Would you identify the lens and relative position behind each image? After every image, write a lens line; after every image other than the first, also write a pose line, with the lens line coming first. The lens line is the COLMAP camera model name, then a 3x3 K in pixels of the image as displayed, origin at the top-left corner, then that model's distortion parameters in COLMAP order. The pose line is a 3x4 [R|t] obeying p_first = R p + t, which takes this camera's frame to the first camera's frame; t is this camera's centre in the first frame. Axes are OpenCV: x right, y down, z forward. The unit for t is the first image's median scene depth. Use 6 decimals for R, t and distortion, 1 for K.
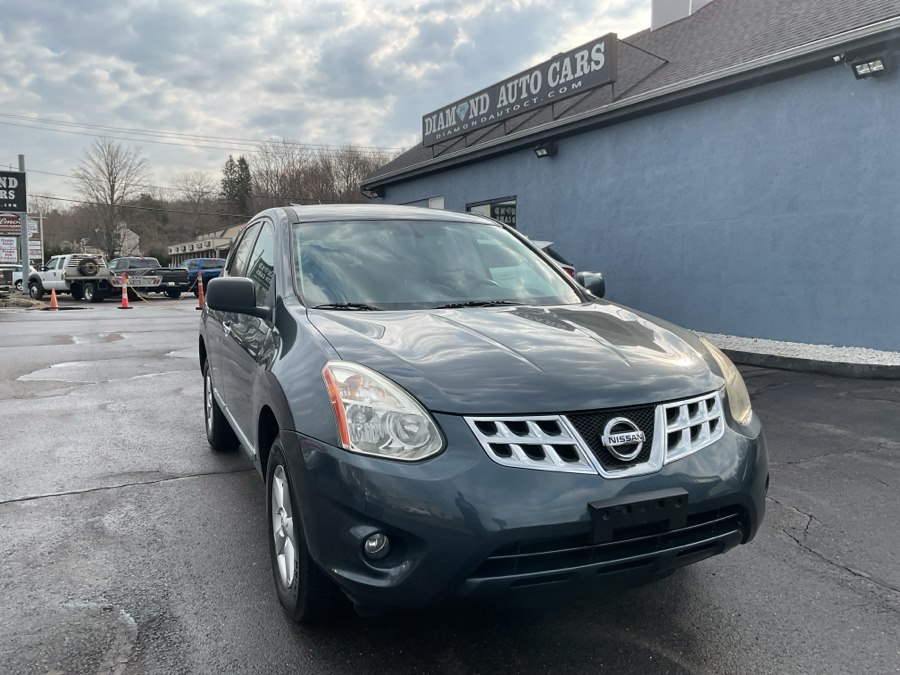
lens RADIAL K [[750.3, 0, 443.8], [0, 750.3, 338.6], [0, 0, 1]] dist [0.071634, -0.138212]
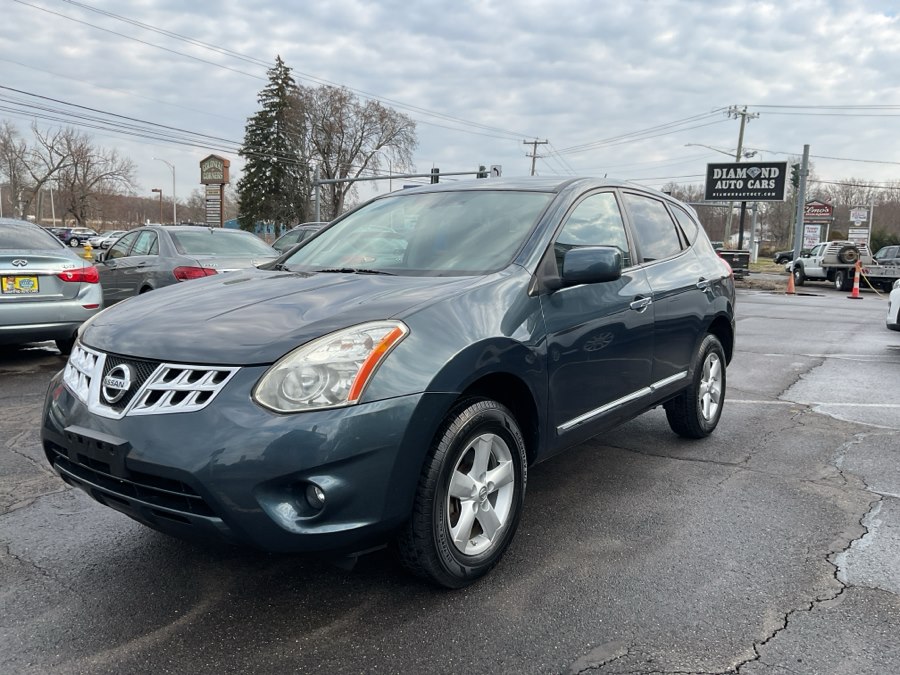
lens RADIAL K [[750.3, 0, 455.8], [0, 750.3, 334.9], [0, 0, 1]] dist [0.071634, -0.138212]
pose [[0.528728, 0.115051, -0.840958, 0.252777], [-0.107165, 0.991891, 0.068323, -0.011357], [0.841999, 0.053997, 0.536770, 0.147506]]
